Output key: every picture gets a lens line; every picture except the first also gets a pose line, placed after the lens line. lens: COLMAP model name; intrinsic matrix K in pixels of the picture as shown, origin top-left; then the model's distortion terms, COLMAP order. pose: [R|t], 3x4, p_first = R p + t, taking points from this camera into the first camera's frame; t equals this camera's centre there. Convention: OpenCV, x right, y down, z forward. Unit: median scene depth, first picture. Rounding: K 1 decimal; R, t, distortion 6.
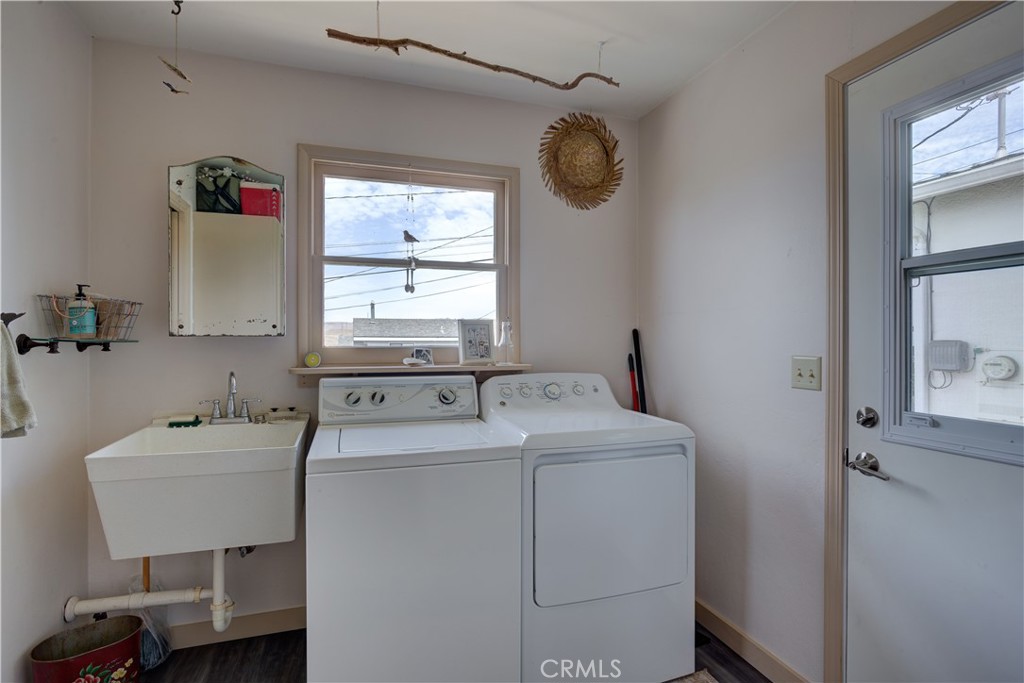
lens RADIAL K [[505.9, 0, 512.0], [0, 505.9, 340.6], [0, 0, 1]] dist [-0.015387, 0.006232]
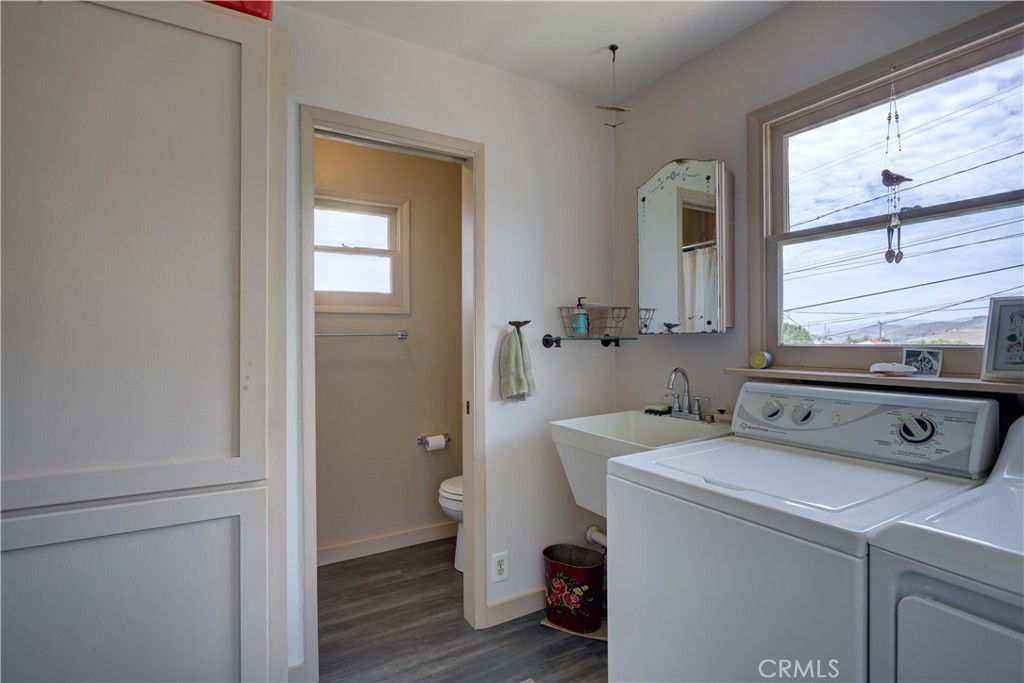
lens RADIAL K [[505.9, 0, 512.9], [0, 505.9, 341.1], [0, 0, 1]] dist [-0.015387, 0.006232]
pose [[0.217840, 0.002522, -0.975981, 0.365834], [0.005435, 0.999978, 0.003797, 0.000671], [0.975969, -0.006132, 0.217821, 0.428361]]
